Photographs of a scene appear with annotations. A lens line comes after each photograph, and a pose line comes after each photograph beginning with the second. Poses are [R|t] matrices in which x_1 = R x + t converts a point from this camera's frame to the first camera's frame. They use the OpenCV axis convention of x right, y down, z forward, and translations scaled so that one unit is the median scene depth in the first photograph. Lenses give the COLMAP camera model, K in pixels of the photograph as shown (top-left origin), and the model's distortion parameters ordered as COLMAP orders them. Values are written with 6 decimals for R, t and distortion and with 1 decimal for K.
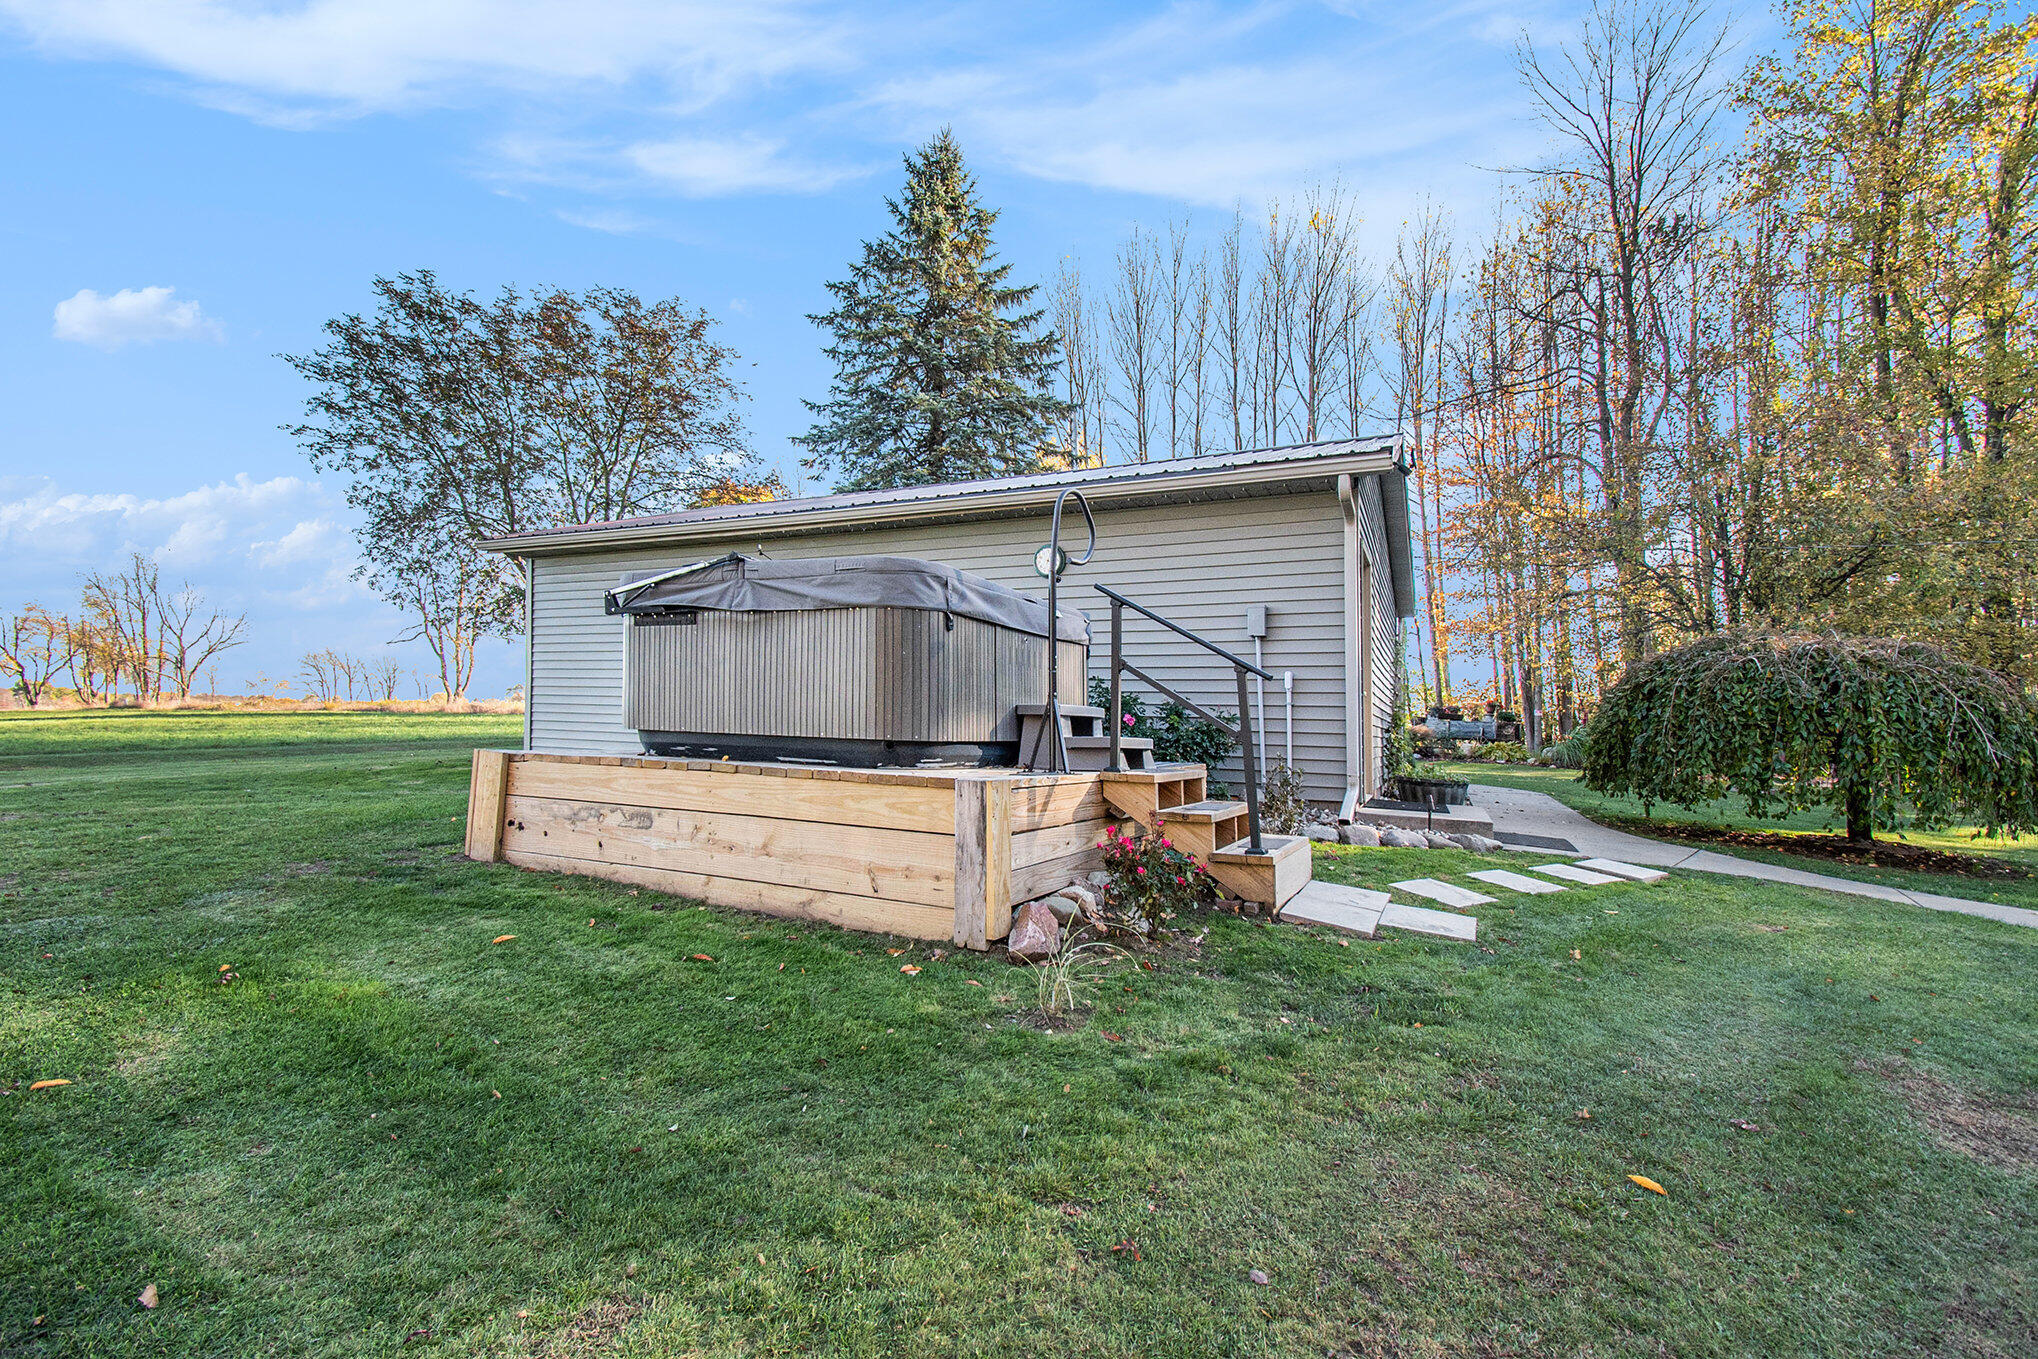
lens RADIAL K [[897.7, 0, 1026.1], [0, 897.7, 694.7], [0, 0, 1]] dist [-0.001855, -0.000175]
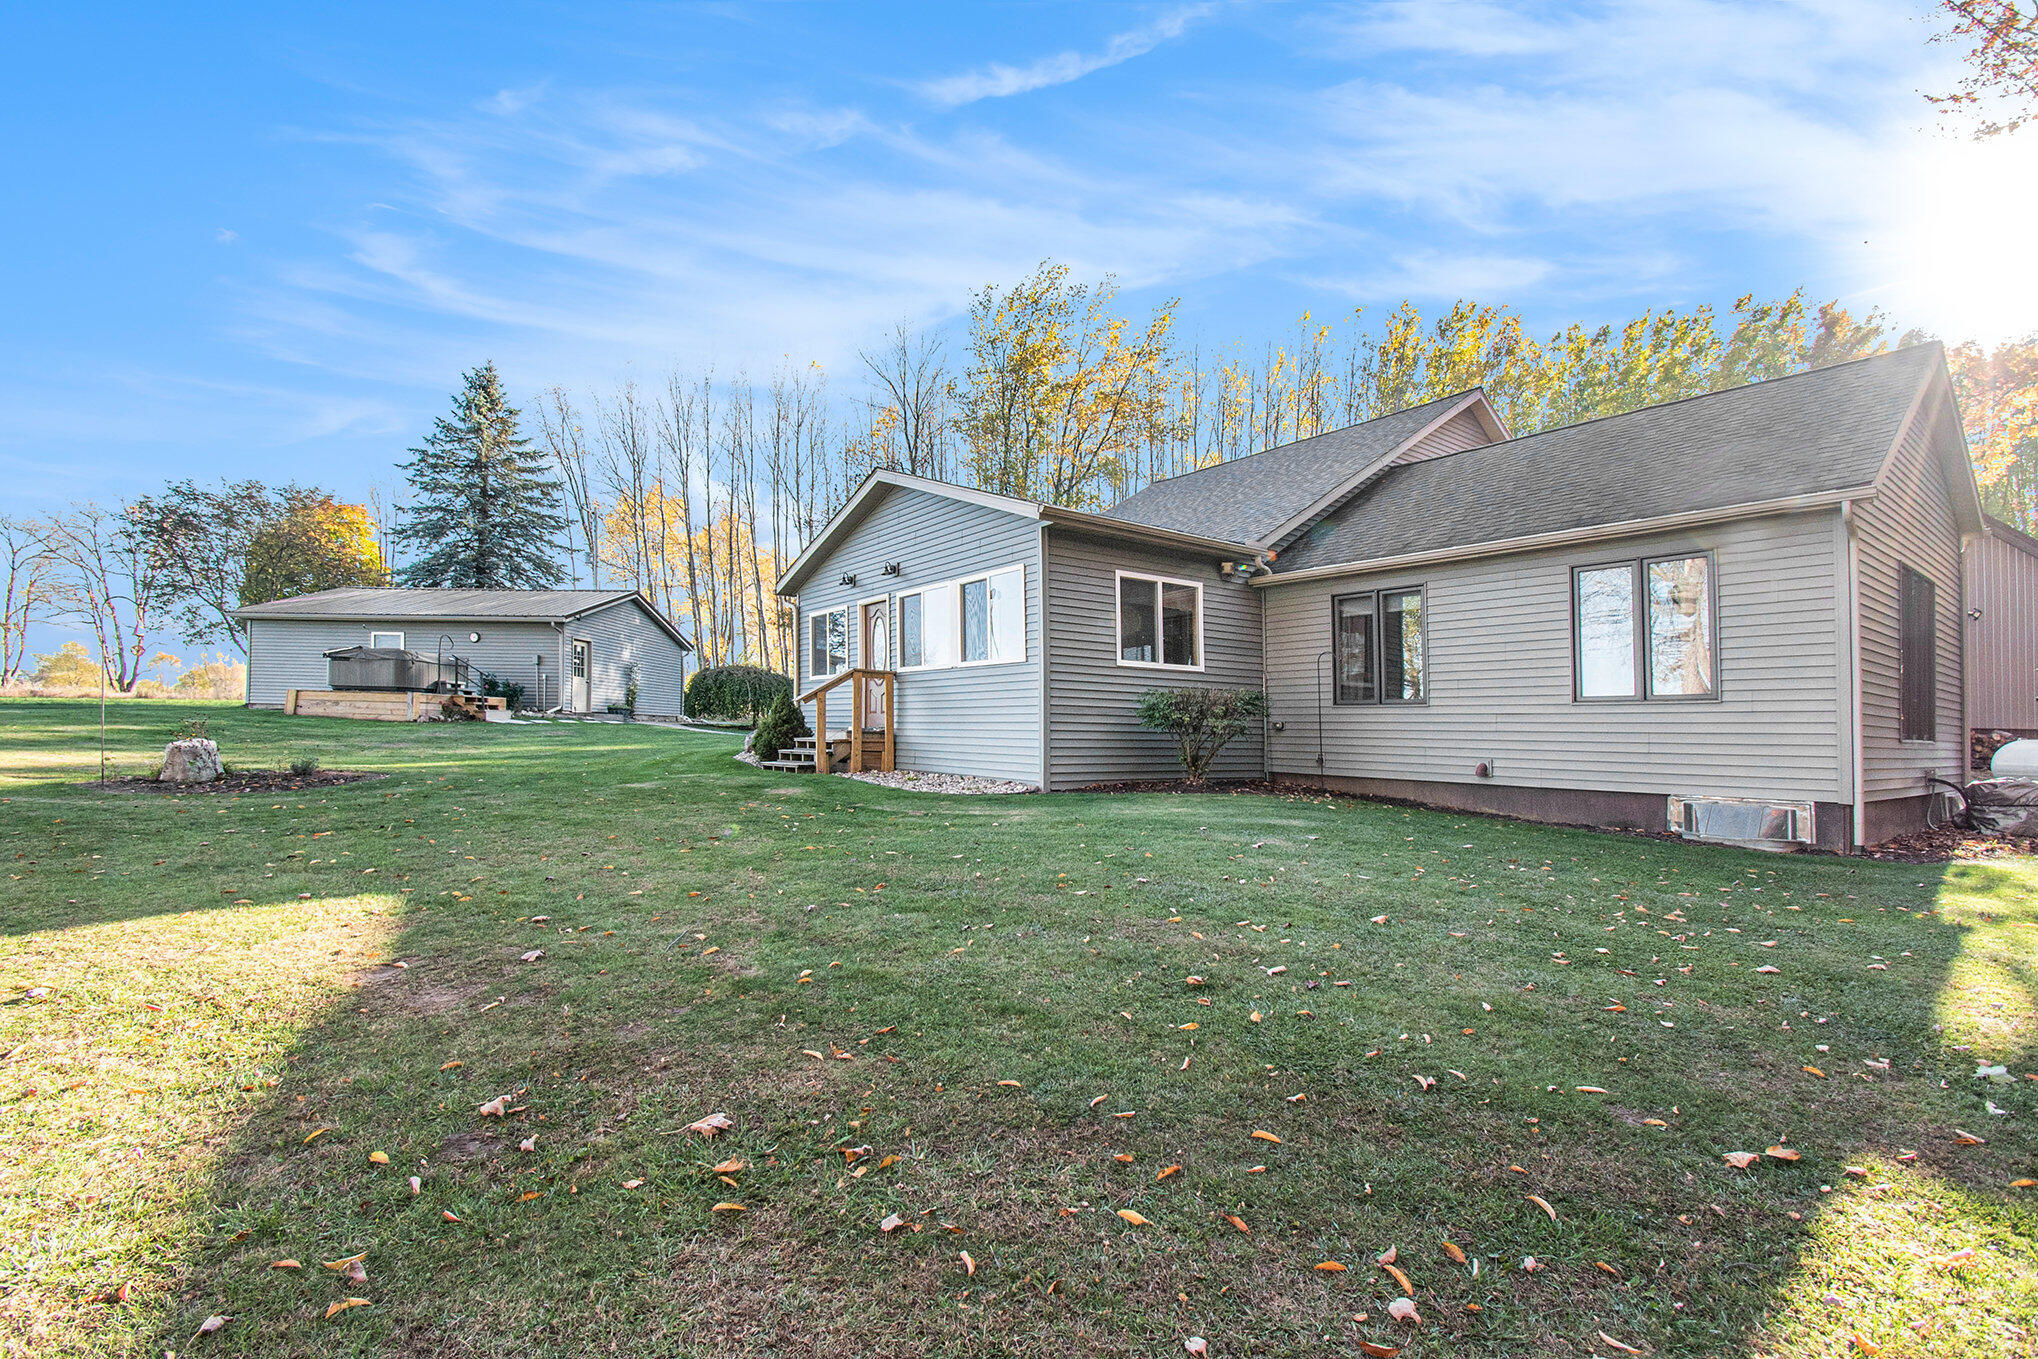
lens RADIAL K [[897.7, 0, 1026.1], [0, 897.7, 694.7], [0, 0, 1]] dist [-0.001855, -0.000175]
pose [[0.936315, 0.009103, 0.351044, 1.145831], [-0.009560, 0.999954, -0.000432, 0.052887], [-0.351032, -0.002951, 0.936359, -4.092532]]
